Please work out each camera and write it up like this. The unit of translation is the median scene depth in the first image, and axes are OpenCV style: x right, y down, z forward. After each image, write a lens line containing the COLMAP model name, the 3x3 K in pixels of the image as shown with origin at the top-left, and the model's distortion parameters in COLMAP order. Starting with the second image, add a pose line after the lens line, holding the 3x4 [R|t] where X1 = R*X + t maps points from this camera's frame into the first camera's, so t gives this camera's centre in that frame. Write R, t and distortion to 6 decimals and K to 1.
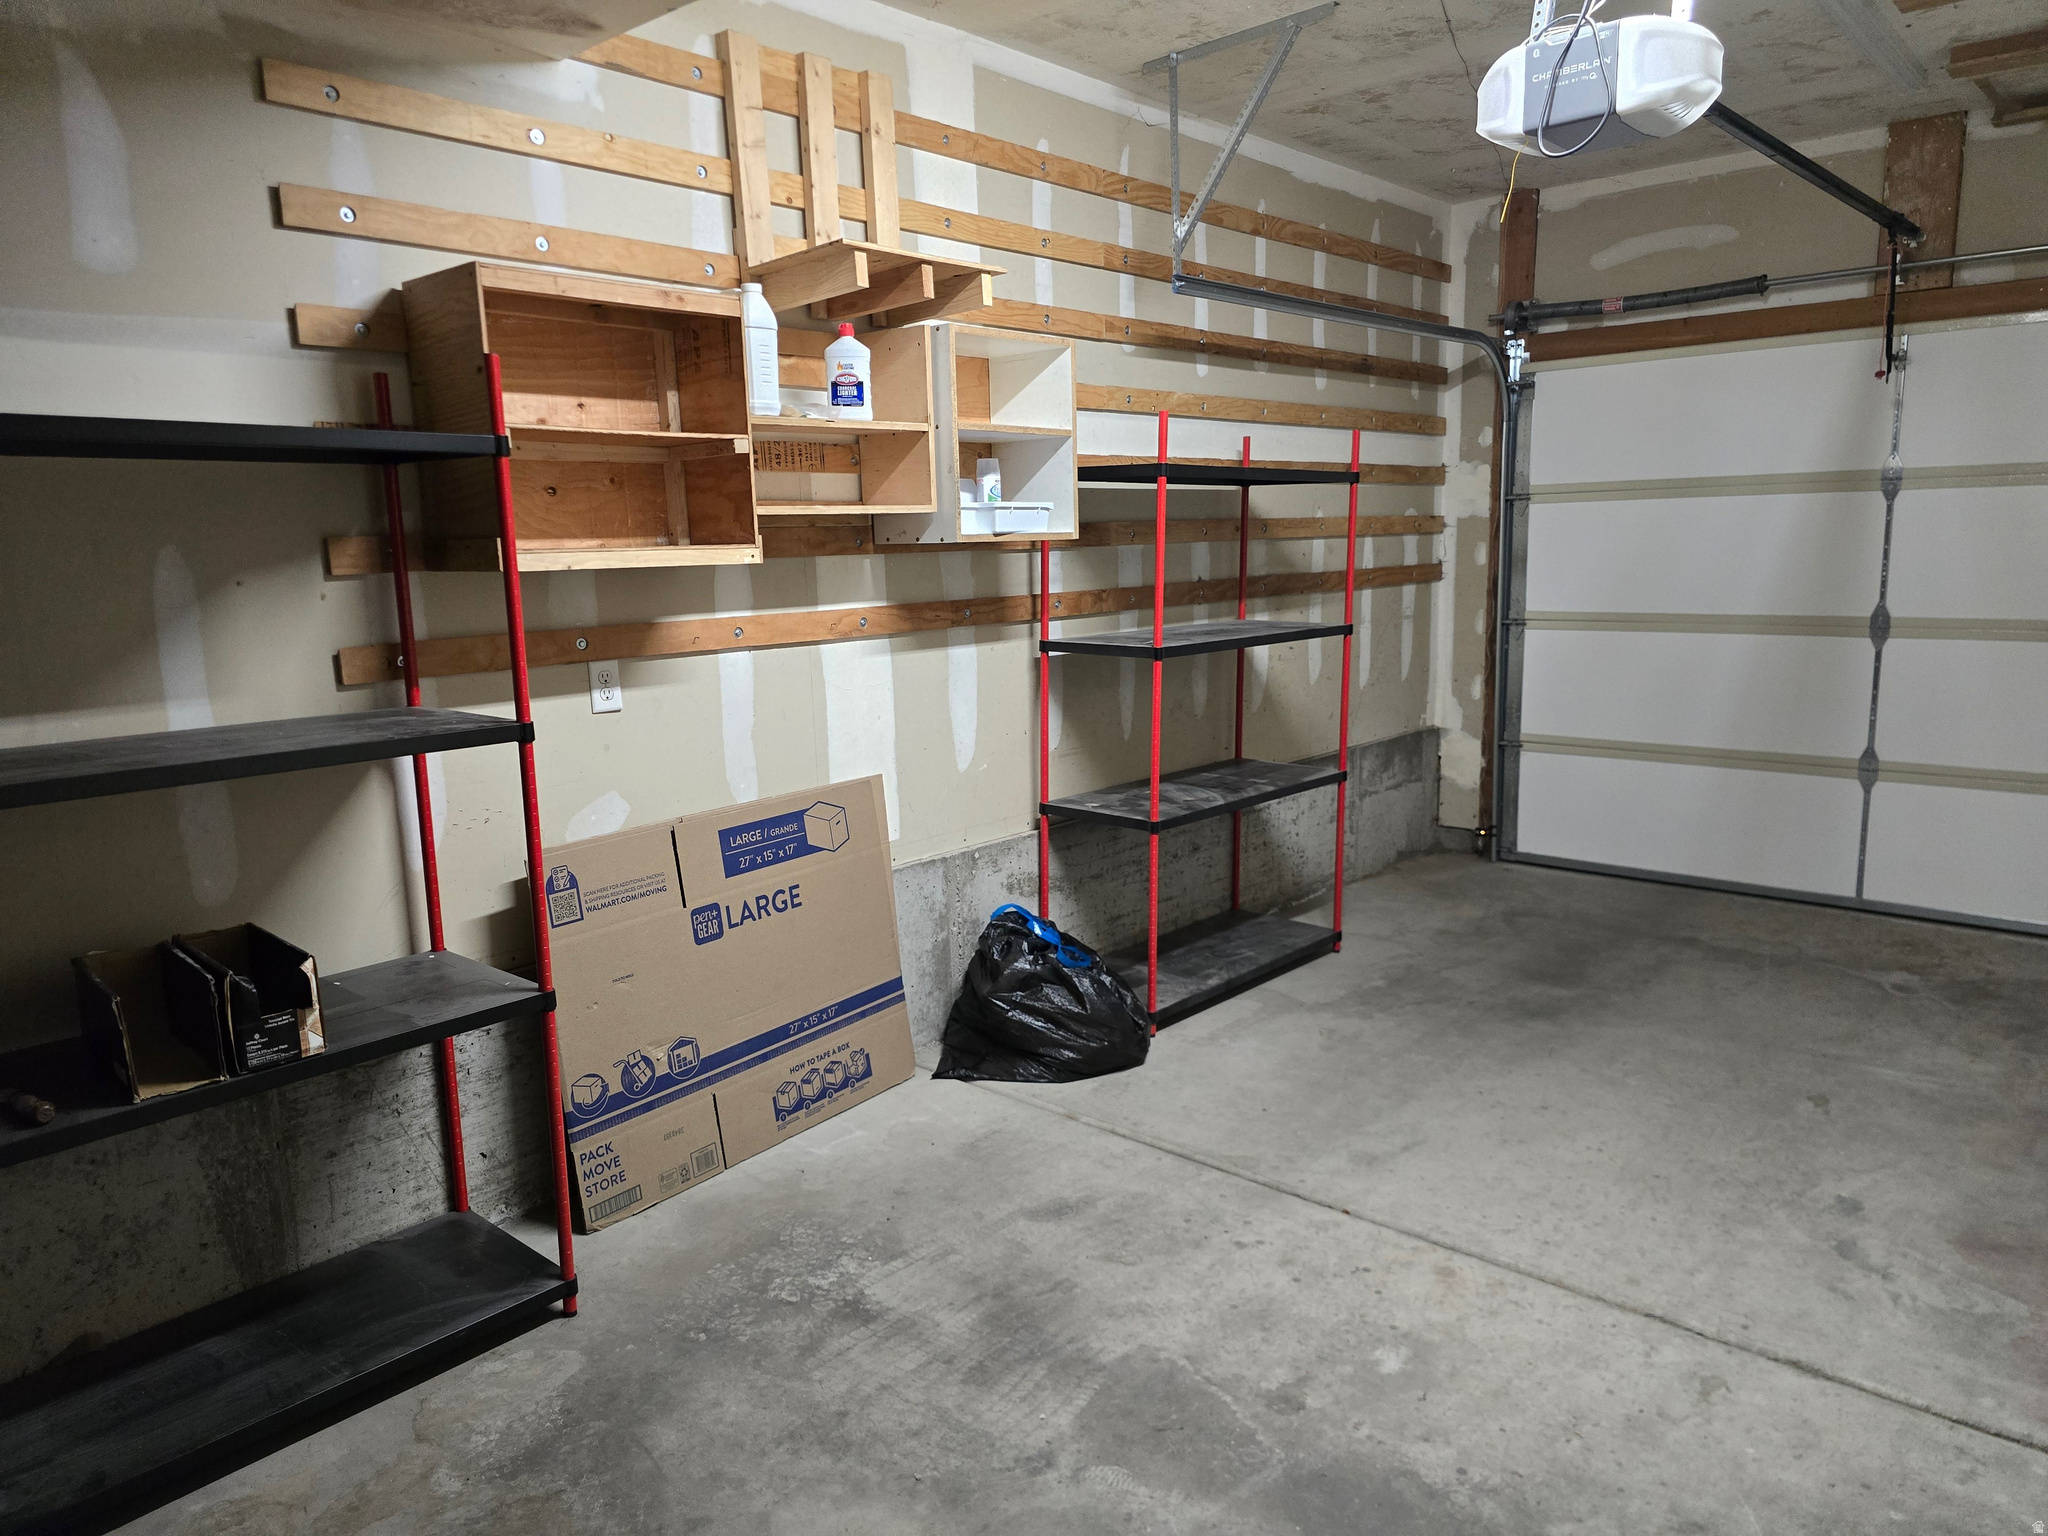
lens RADIAL K [[1373.5, 0, 1002.9], [0, 1373.5, 778.3], [0, 0, 1]] dist [0.027260, -0.034474]
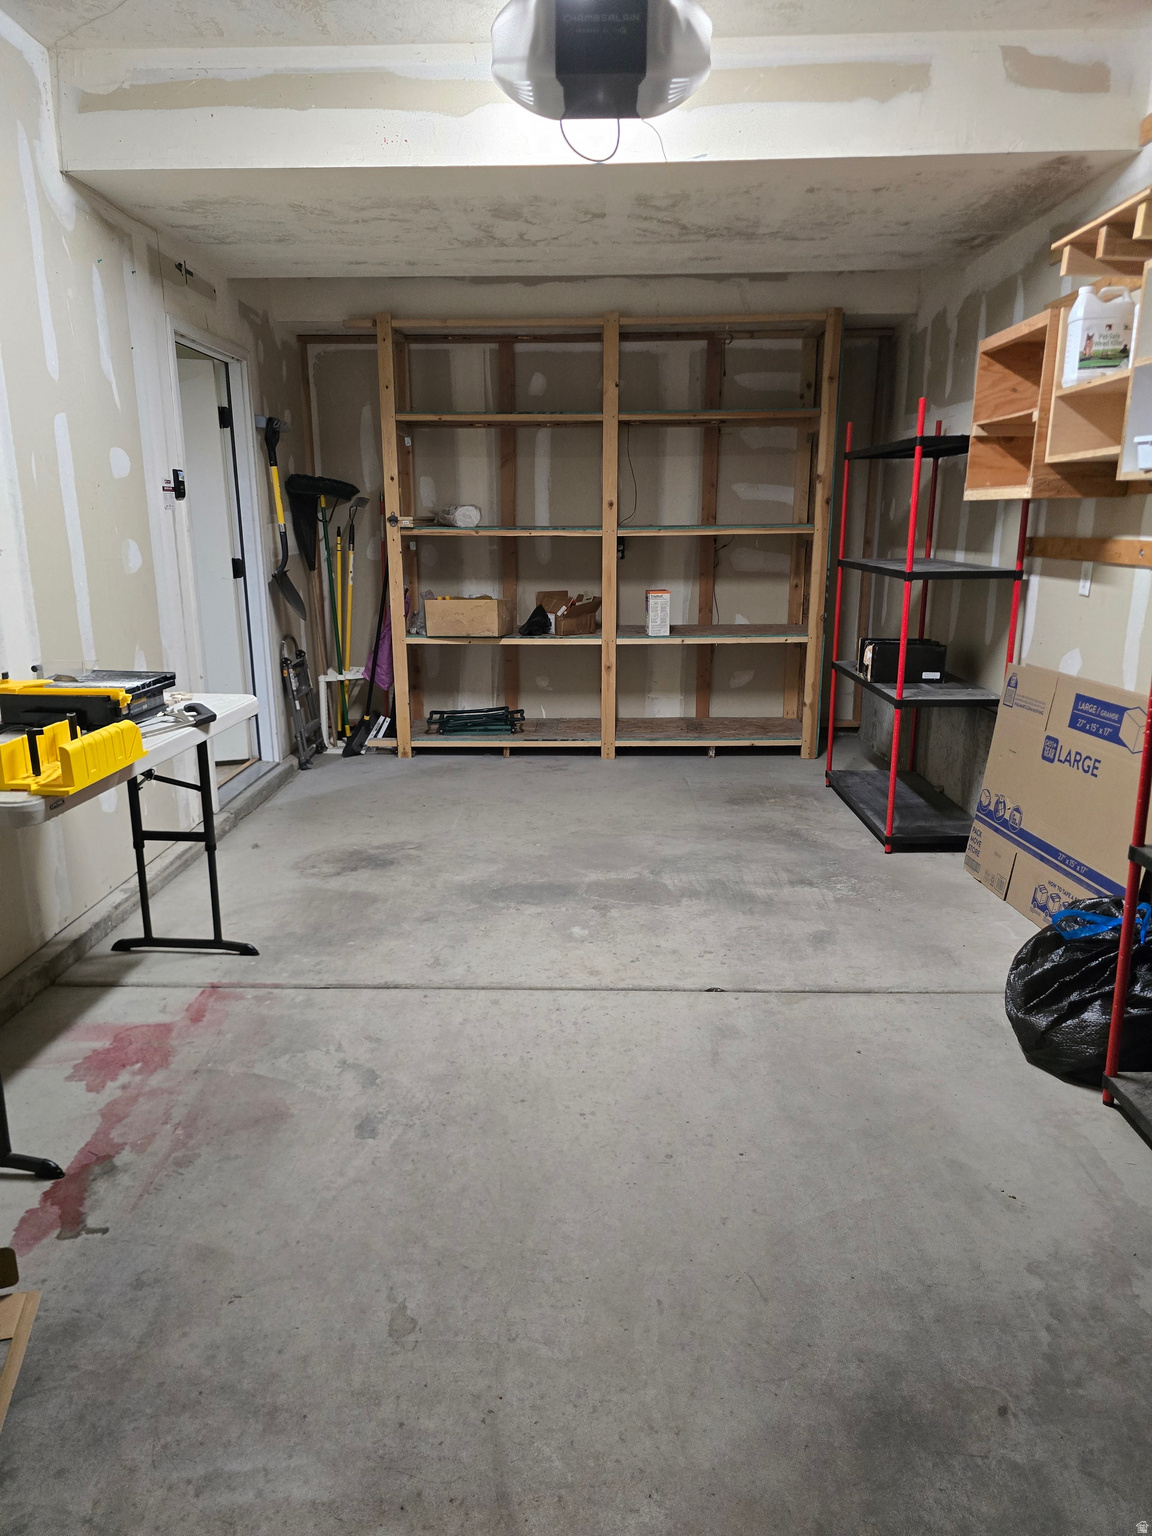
lens RADIAL K [[1030.1, 0, 569.2], [0, 1030.1, 768.1], [0, 0, 1]] dist [0.027260, -0.034474]
pose [[-0.751695, 0.187999, -0.632147, 1.010973], [-0.086691, 0.922027, 0.377295, -0.286694], [0.653788, 0.338412, -0.676785, 1.651716]]
